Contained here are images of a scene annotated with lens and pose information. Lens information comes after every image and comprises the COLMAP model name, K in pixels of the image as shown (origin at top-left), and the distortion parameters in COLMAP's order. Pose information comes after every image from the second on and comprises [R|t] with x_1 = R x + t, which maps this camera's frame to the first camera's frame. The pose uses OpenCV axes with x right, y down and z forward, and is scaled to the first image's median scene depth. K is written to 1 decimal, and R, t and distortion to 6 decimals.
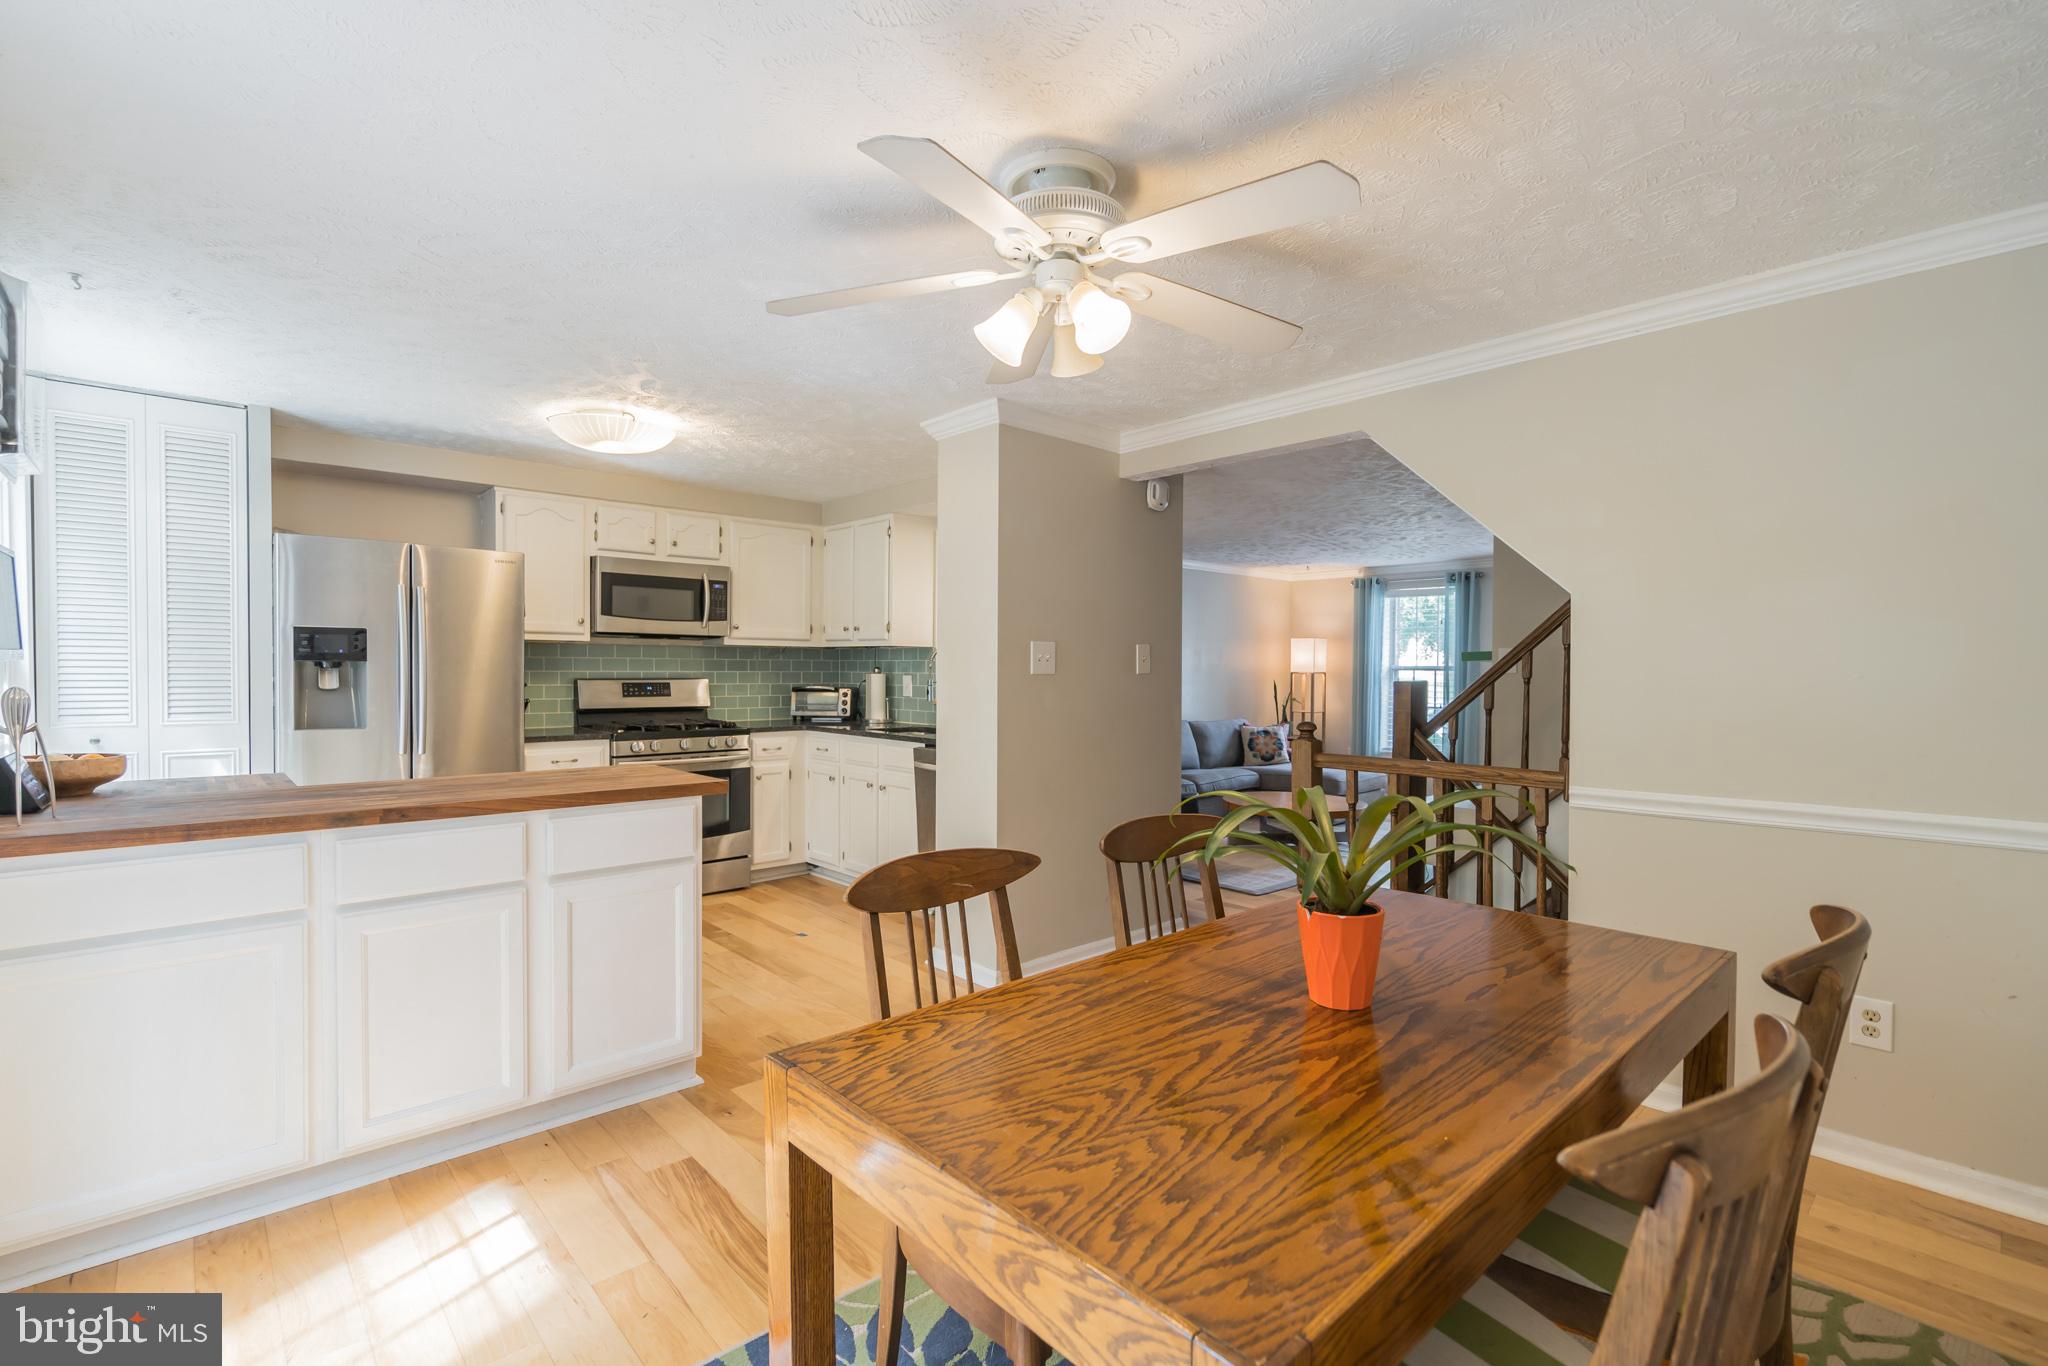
lens RADIAL K [[910.1, 0, 1024.0], [0, 910.1, 683.0], [0, 0, 1]] dist [-0.025091, 0.000027]
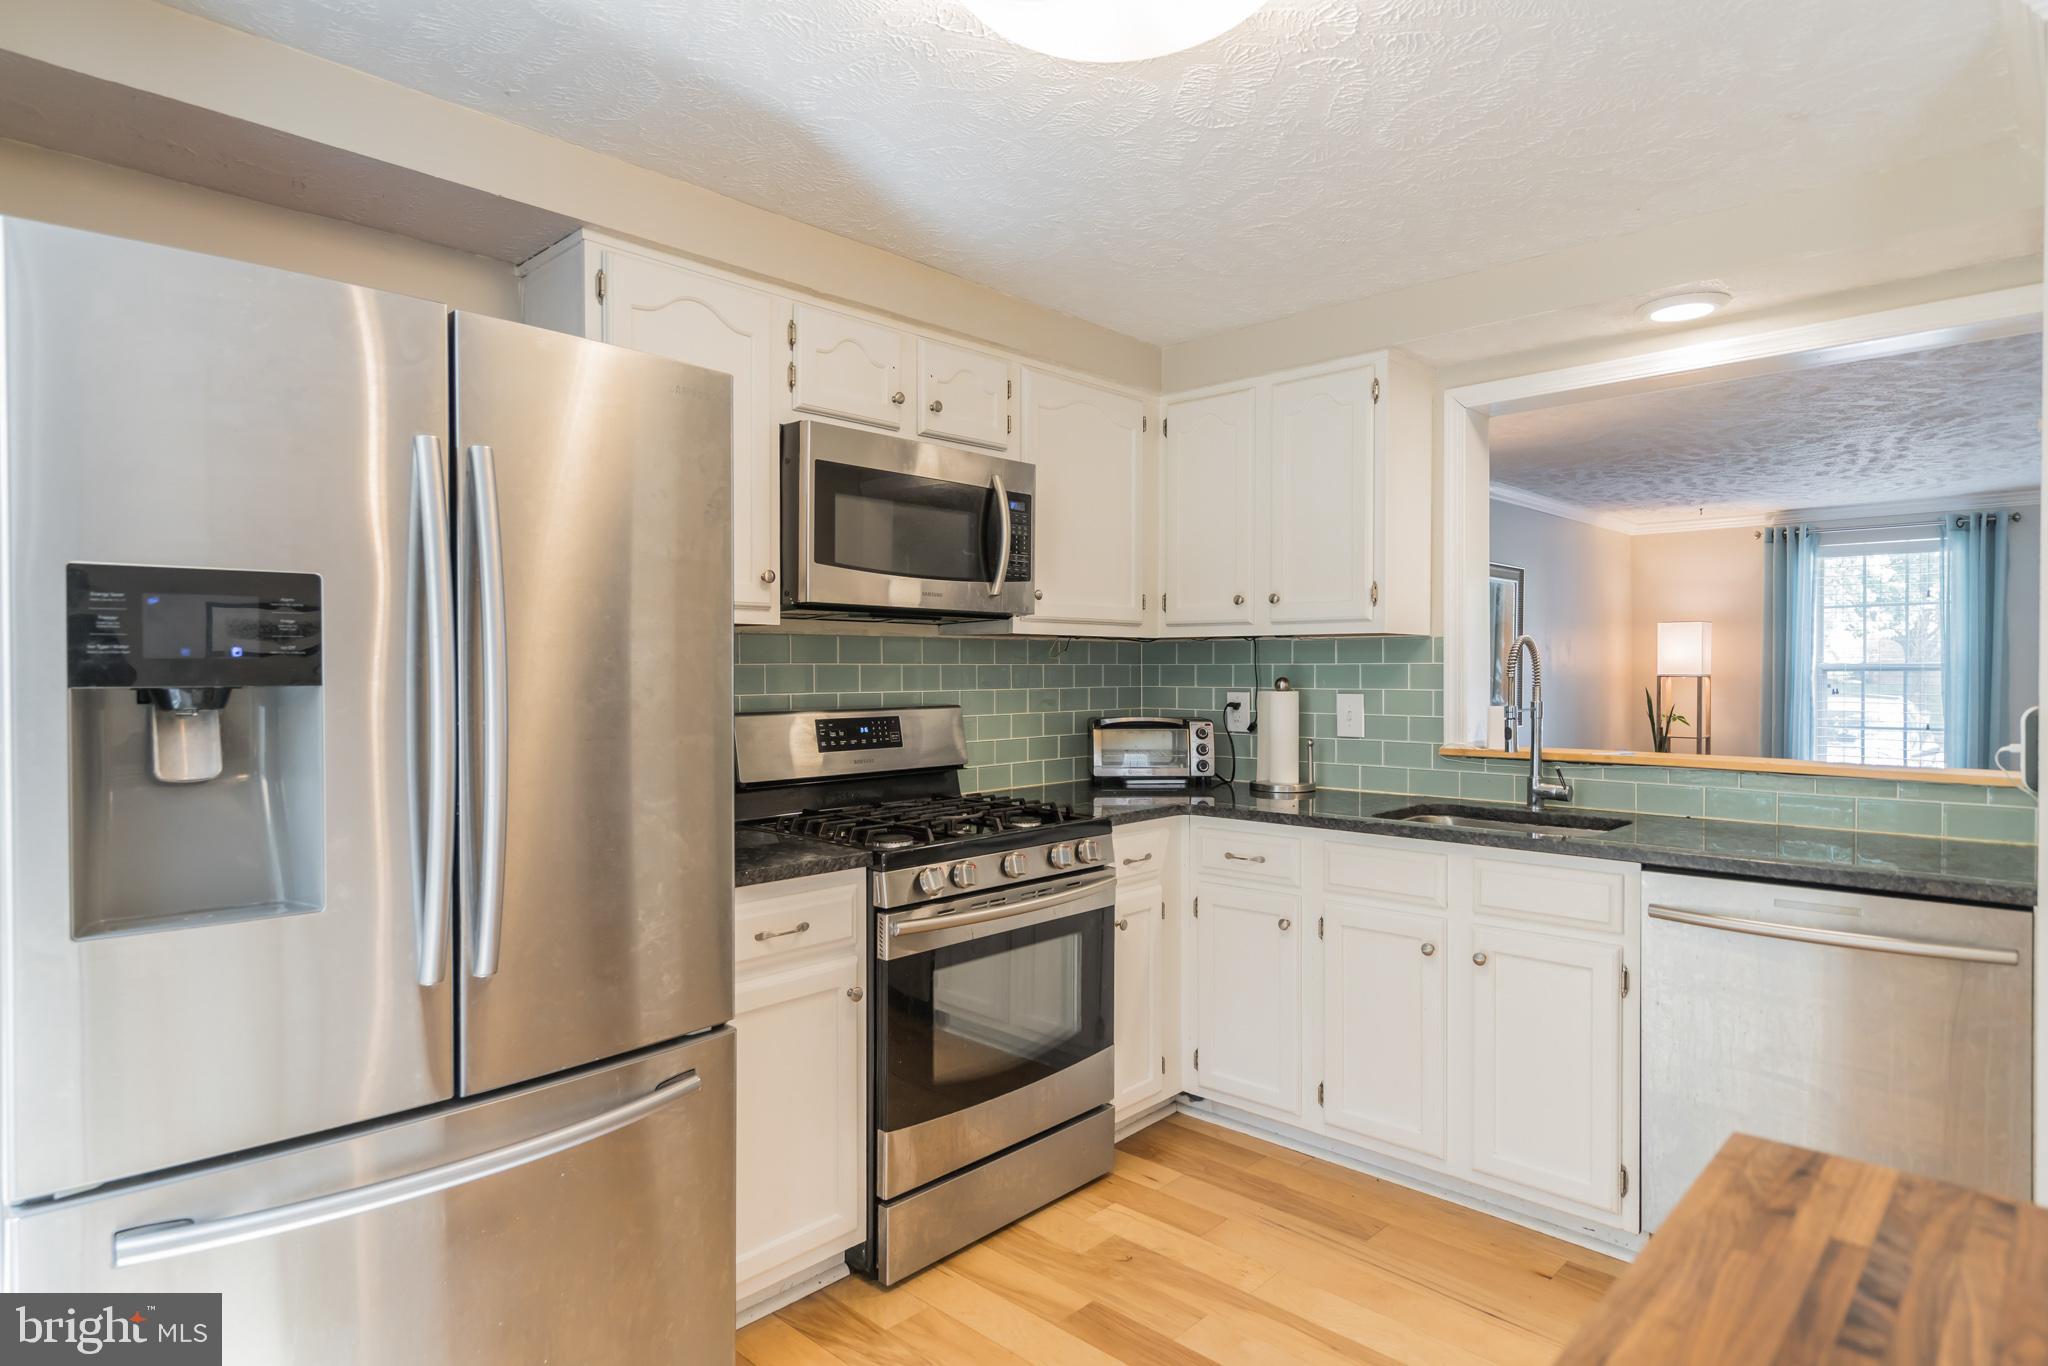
lens RADIAL K [[1122.3, 0, 1024.0], [0, 1122.3, 683.0], [0, 0, 1]] dist [-0.000197, -0.020167]
pose [[0.998313, -0.010130, 0.057167, -0.363165], [0.010380, 0.999938, -0.004082, -0.014696], [-0.057122, 0.004669, 0.998356, 0.430961]]
